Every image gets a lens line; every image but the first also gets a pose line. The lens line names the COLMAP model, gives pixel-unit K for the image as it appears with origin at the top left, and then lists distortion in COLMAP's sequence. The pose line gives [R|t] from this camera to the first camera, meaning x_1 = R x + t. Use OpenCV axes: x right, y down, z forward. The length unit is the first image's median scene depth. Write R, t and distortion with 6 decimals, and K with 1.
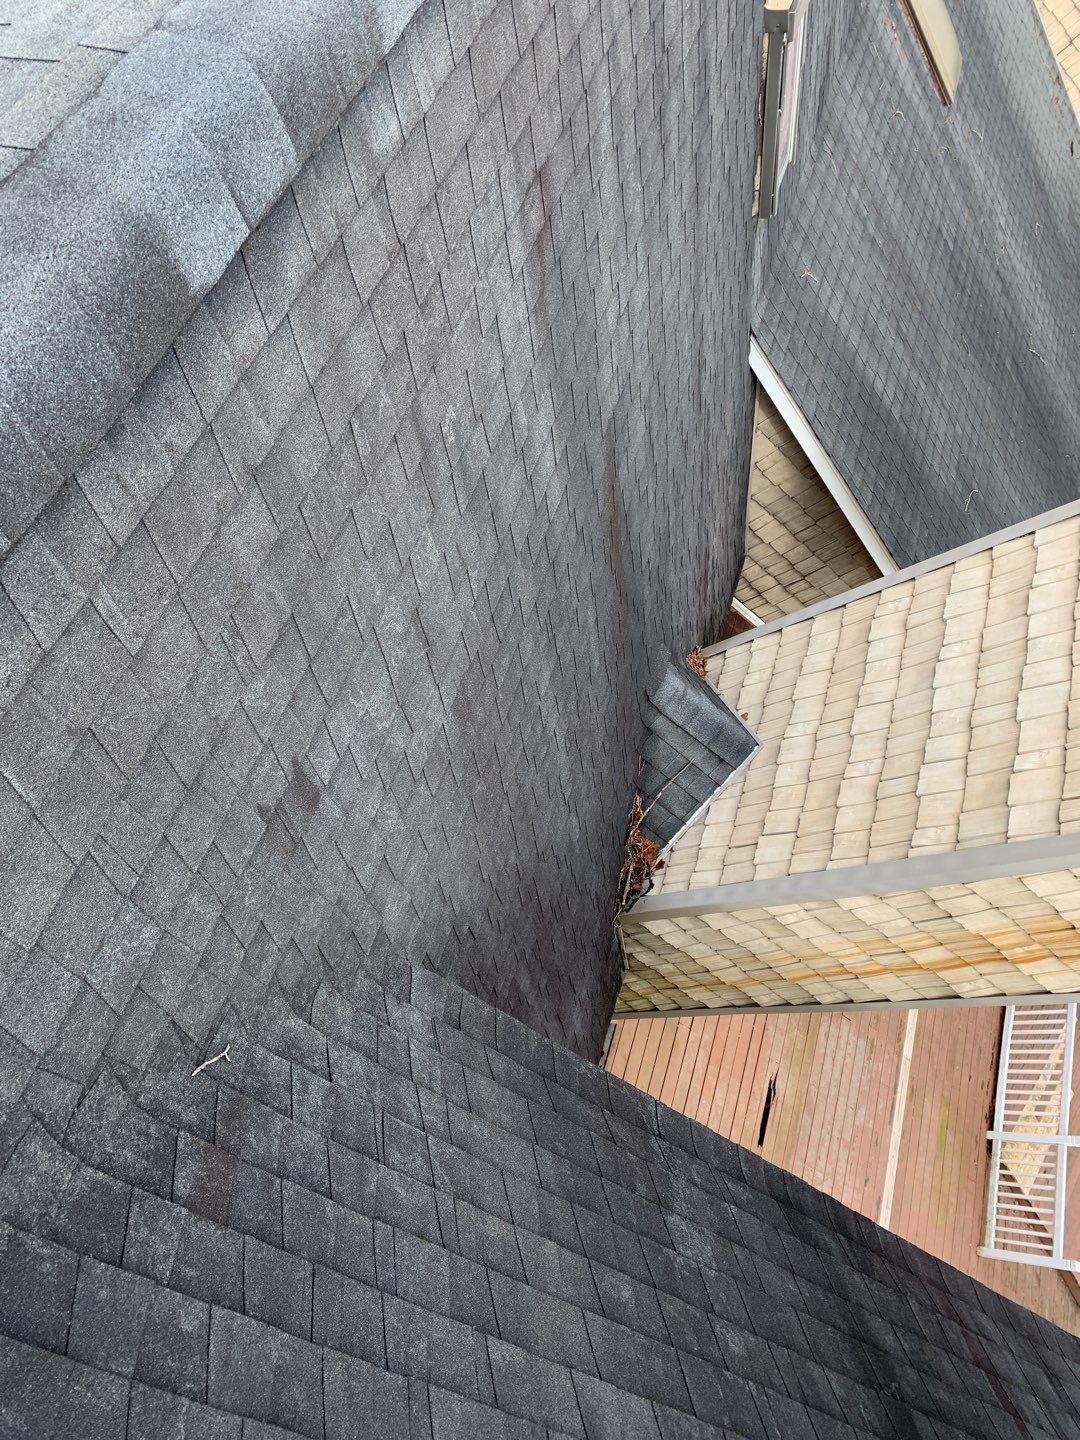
lens RADIAL K [[1019.2, 0, 540.0], [0, 1019.2, 720.0], [0, 0, 1]] dist [0.063634, -0.064904]
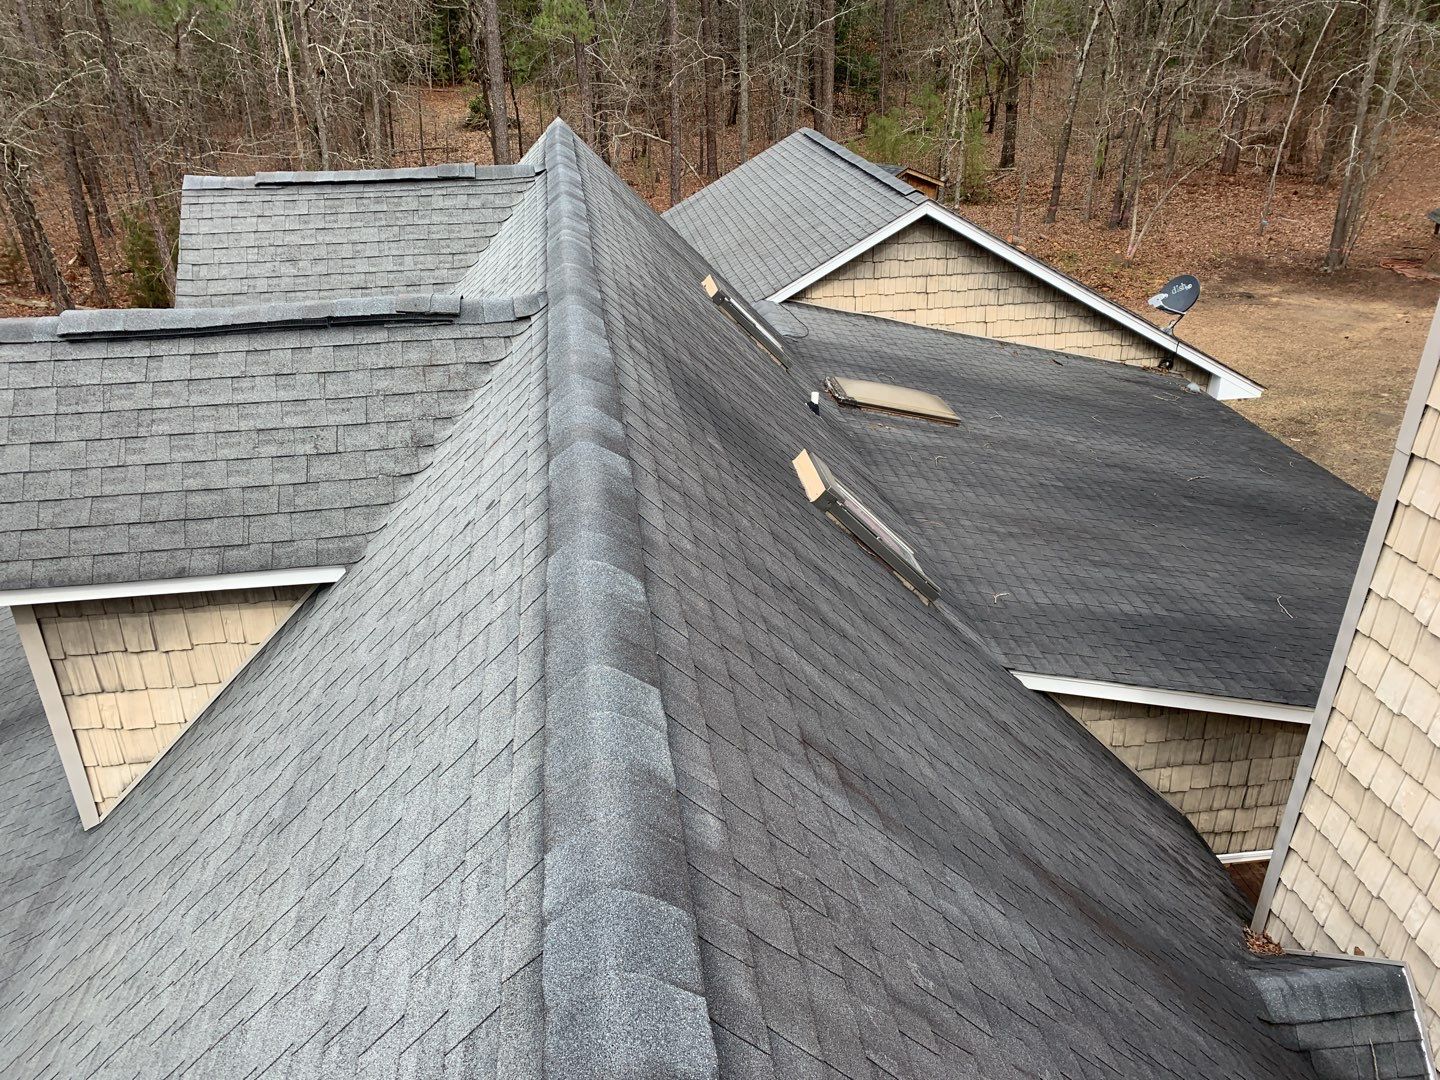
lens RADIAL K [[1083.7, 0, 692.4], [0, 1083.7, 544.4], [0, 0, 1]] dist [0.009493, -0.011789]
pose [[0.697640, -0.711117, 0.087241, -0.023857], [0.637699, 0.560835, -0.528018, -0.070460], [0.326555, 0.424000, 0.844740, -0.088790]]
